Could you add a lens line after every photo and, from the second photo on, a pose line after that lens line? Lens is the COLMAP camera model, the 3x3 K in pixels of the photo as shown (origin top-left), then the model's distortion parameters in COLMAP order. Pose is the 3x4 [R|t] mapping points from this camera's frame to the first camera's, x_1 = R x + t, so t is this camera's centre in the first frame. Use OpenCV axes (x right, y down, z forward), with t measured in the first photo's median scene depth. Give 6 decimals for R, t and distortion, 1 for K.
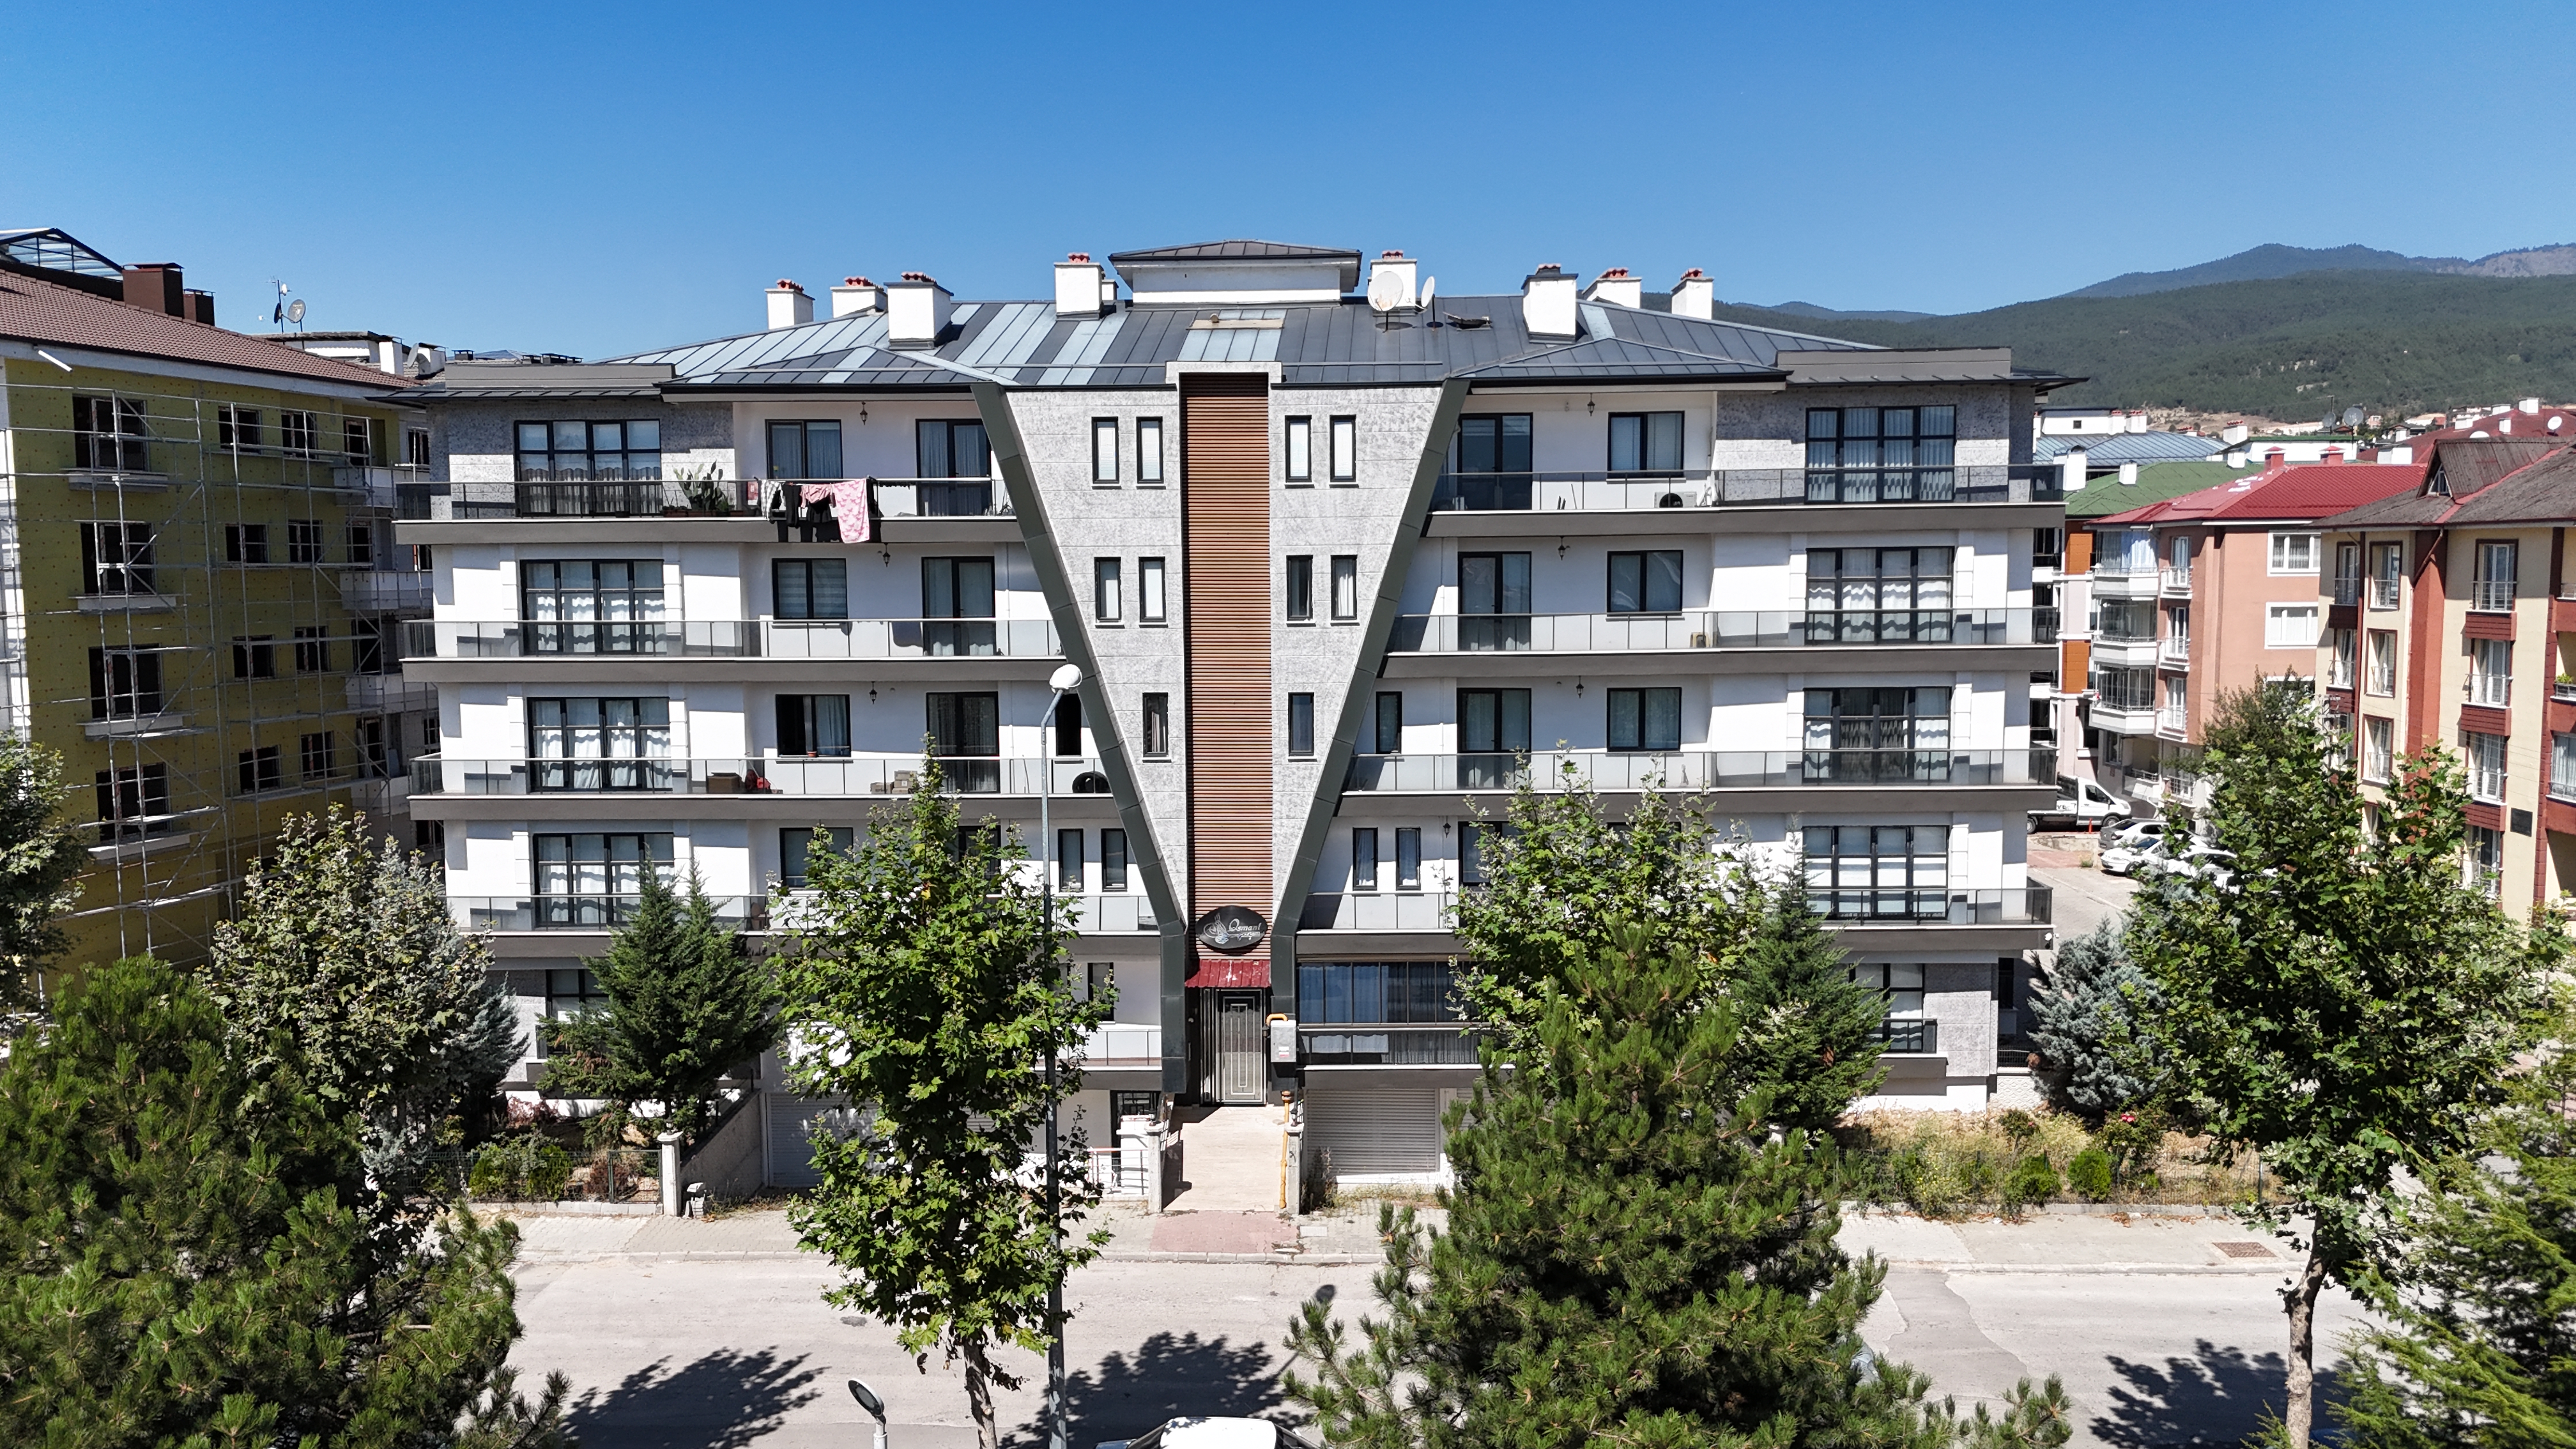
lens RADIAL K [[1896.7, 0, 1288.5], [0, 1896.7, 726.3], [0, 0, 1]] dist [0.072972, -0.065949]
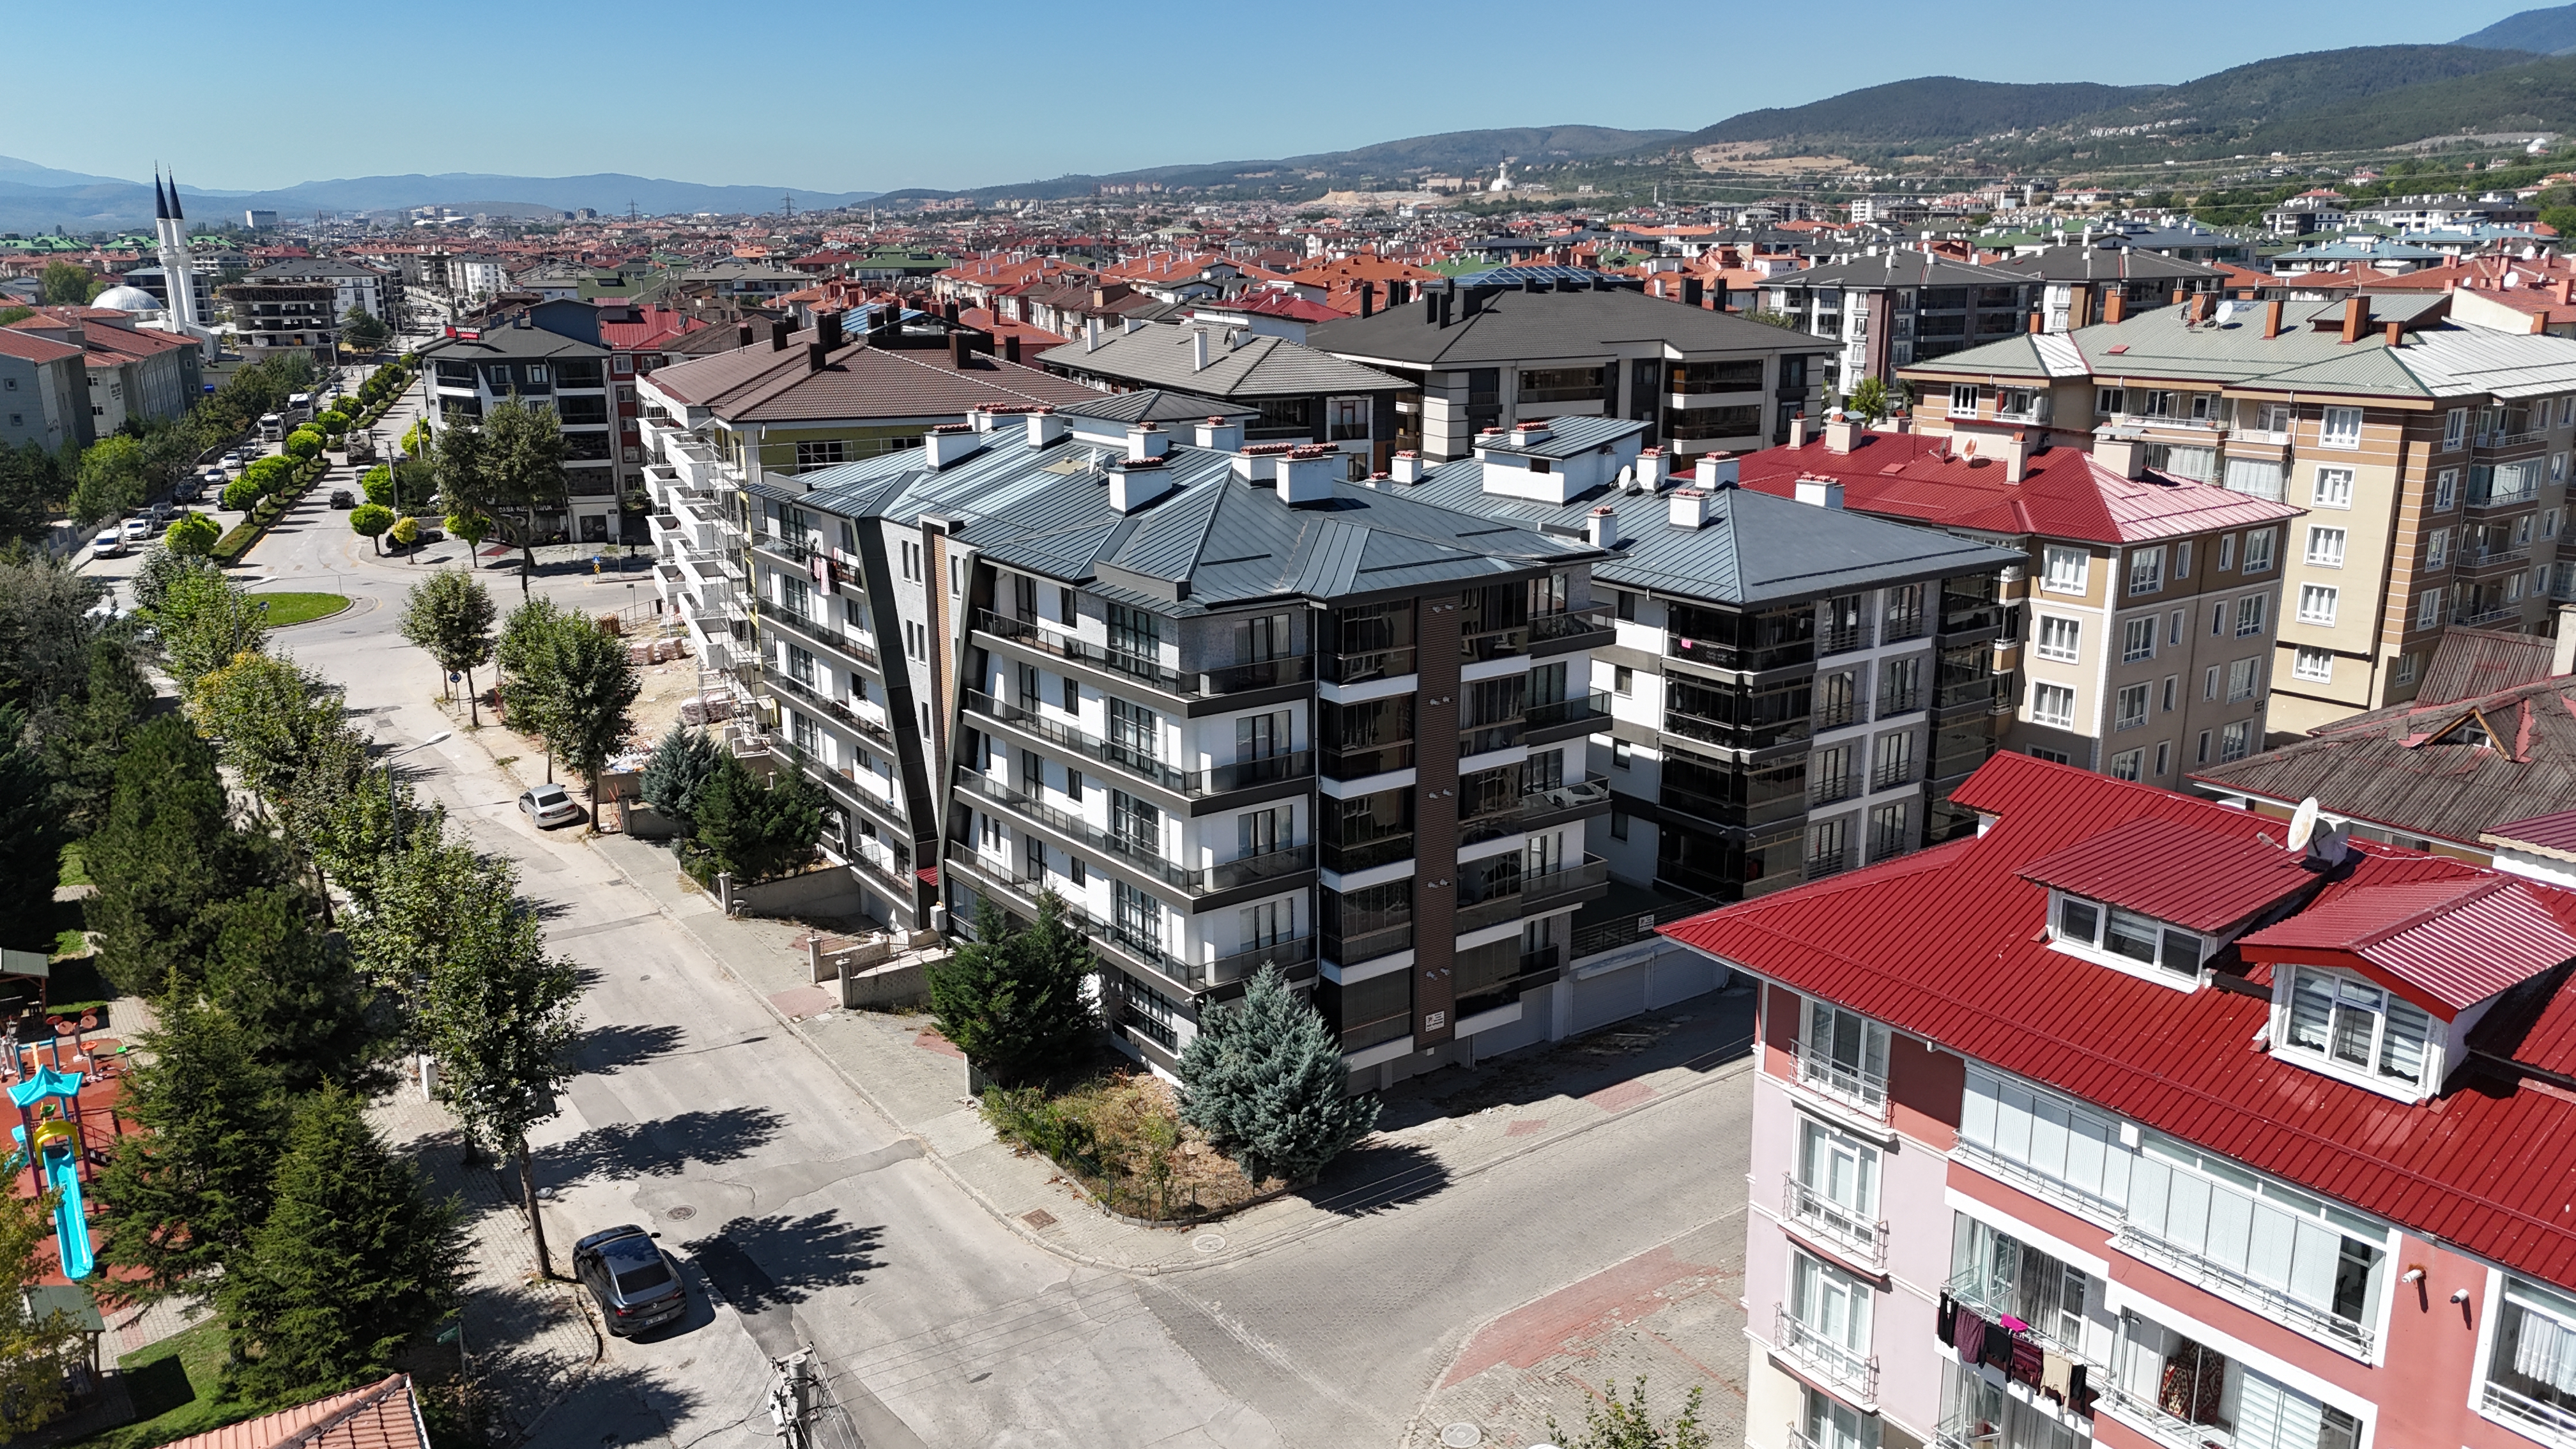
lens RADIAL K [[1896.7, 0, 1292.5], [0, 1896.7, 718.6], [0, 0, 1]] dist [0.072972, -0.065949]
pose [[0.593812, 0.202276, -0.778763, 1.469318], [-0.069446, 0.977157, 0.200854, -0.372388], [0.801601, -0.065188, 0.594295, 0.245694]]
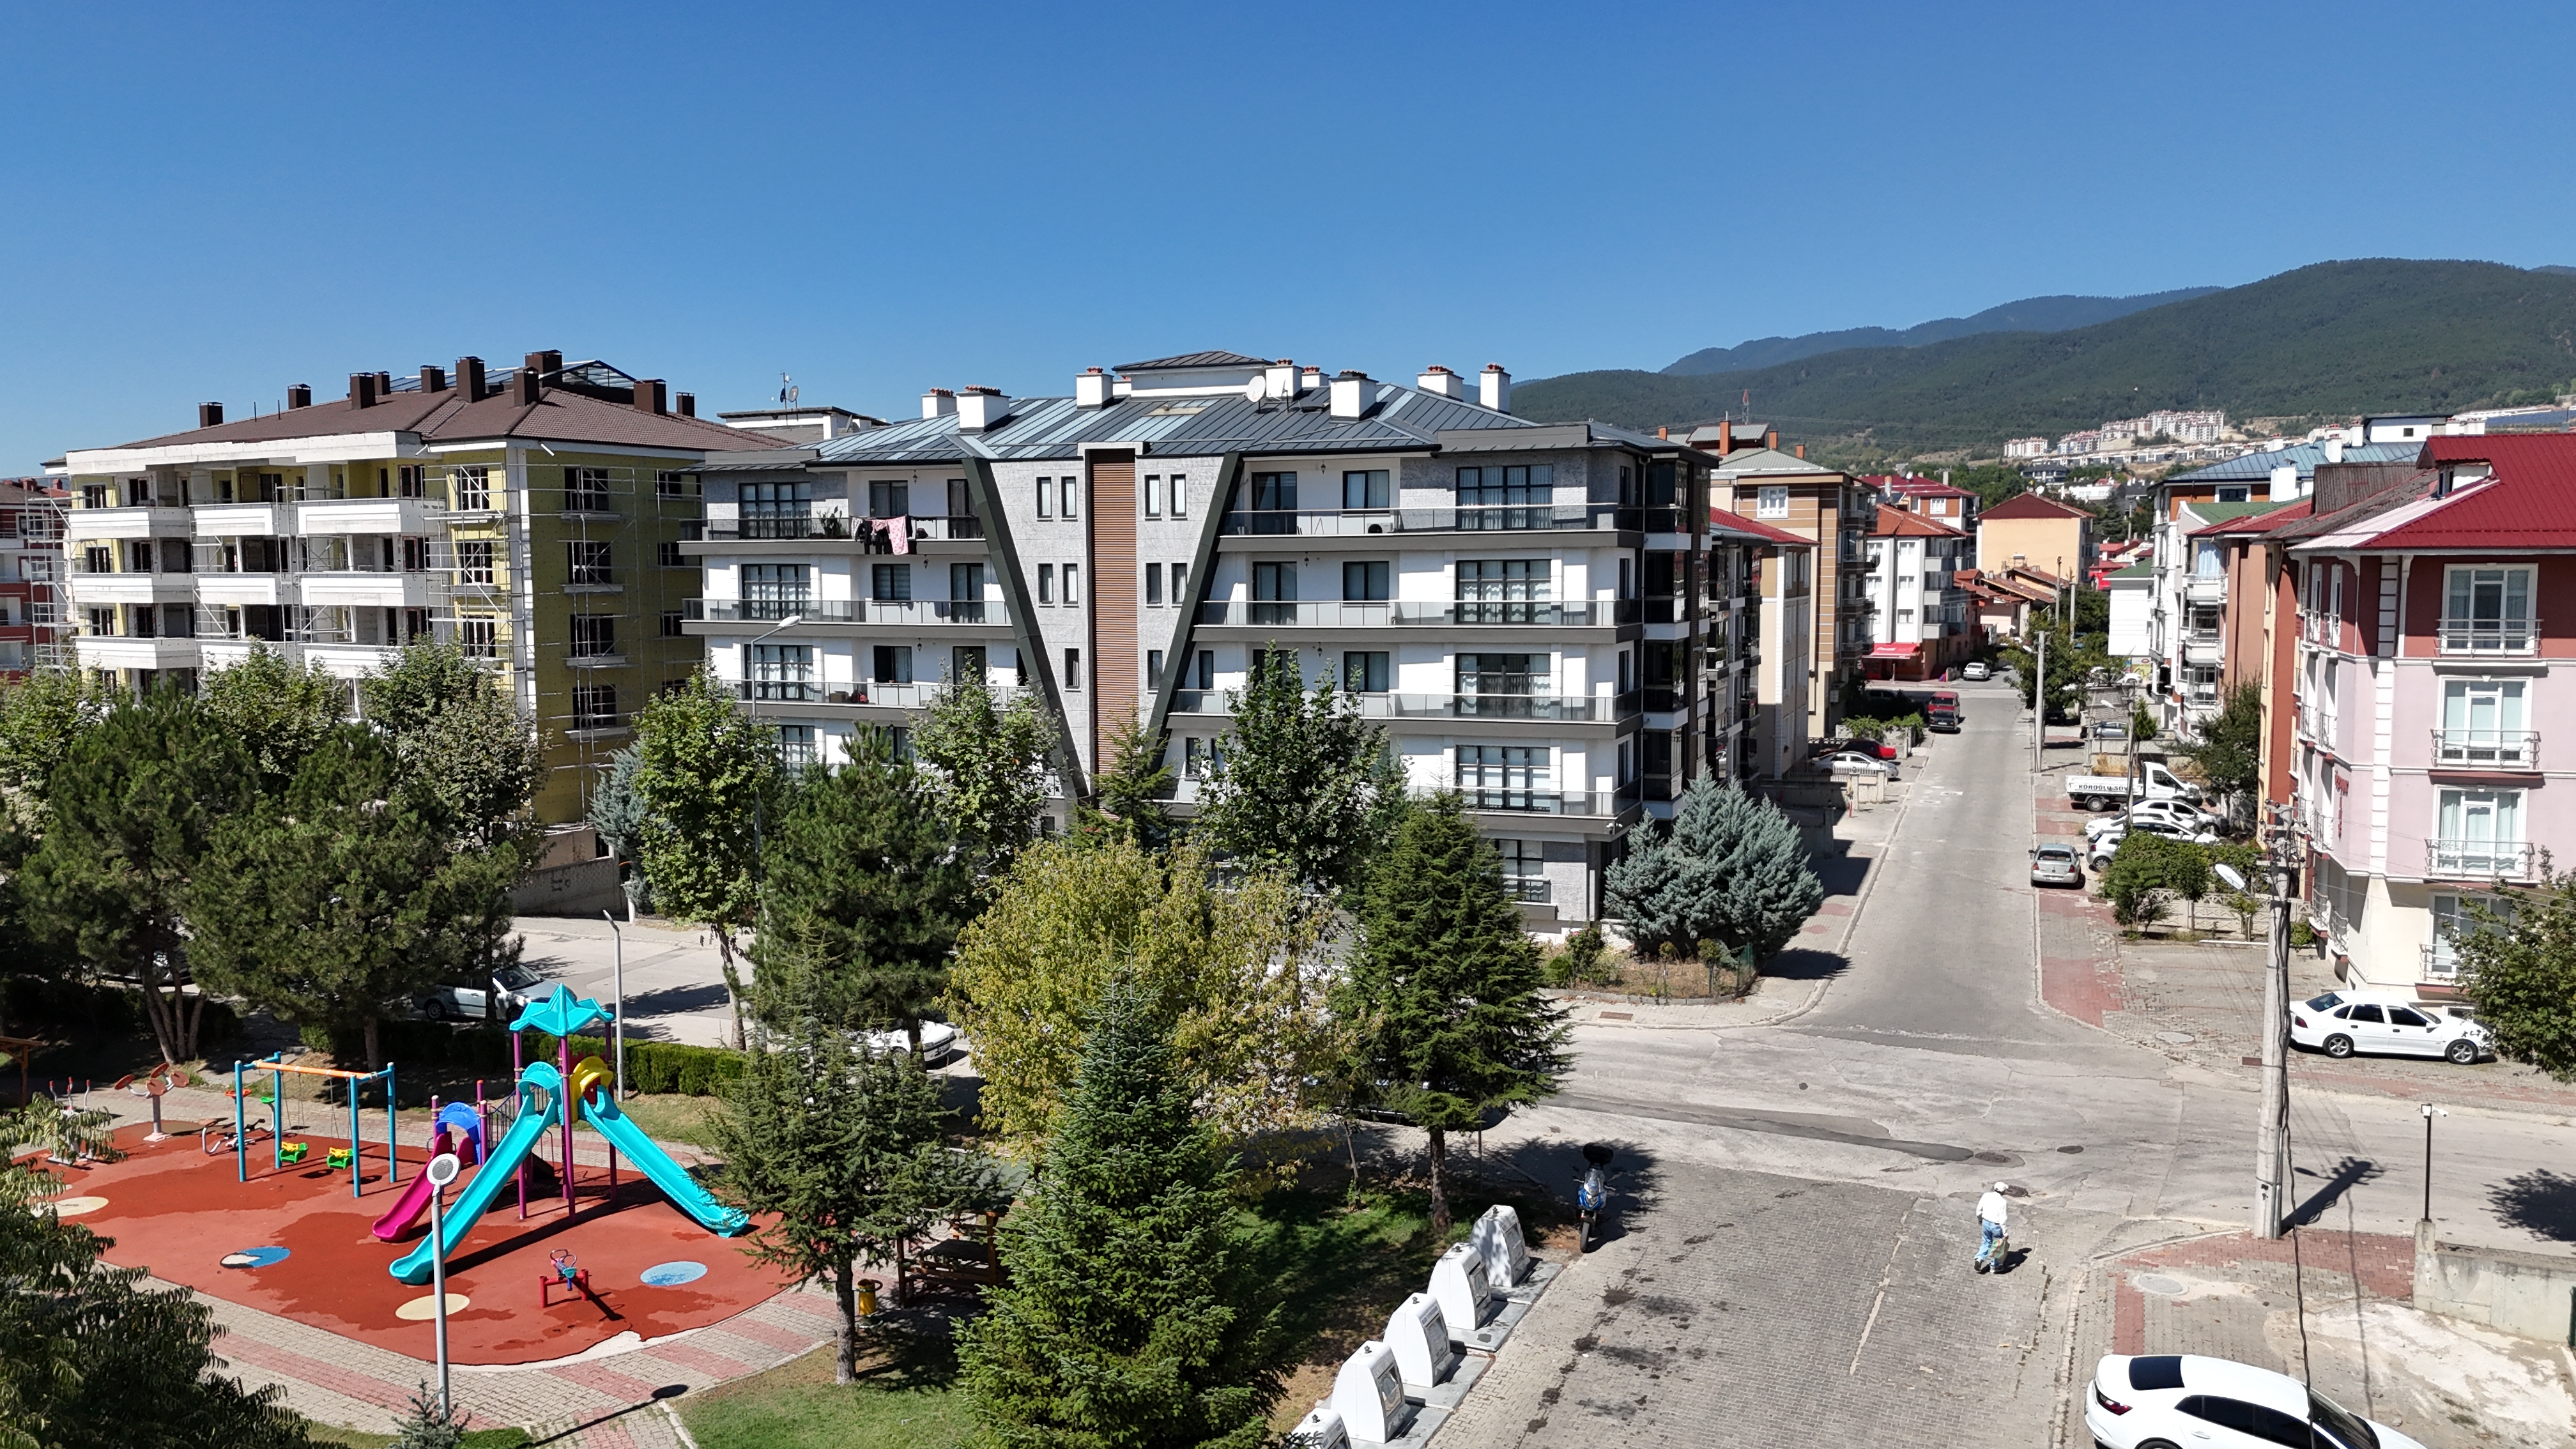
lens RADIAL K [[1896.7, 0, 1291.8], [0, 1896.7, 725.5], [0, 0, 1]] dist [0.072972, -0.065949]
pose [[0.941159, 0.032143, -0.336432, 0.648260], [-0.033169, 0.999446, 0.002698, 0.037148], [0.336332, 0.008620, 0.941704, -0.448722]]
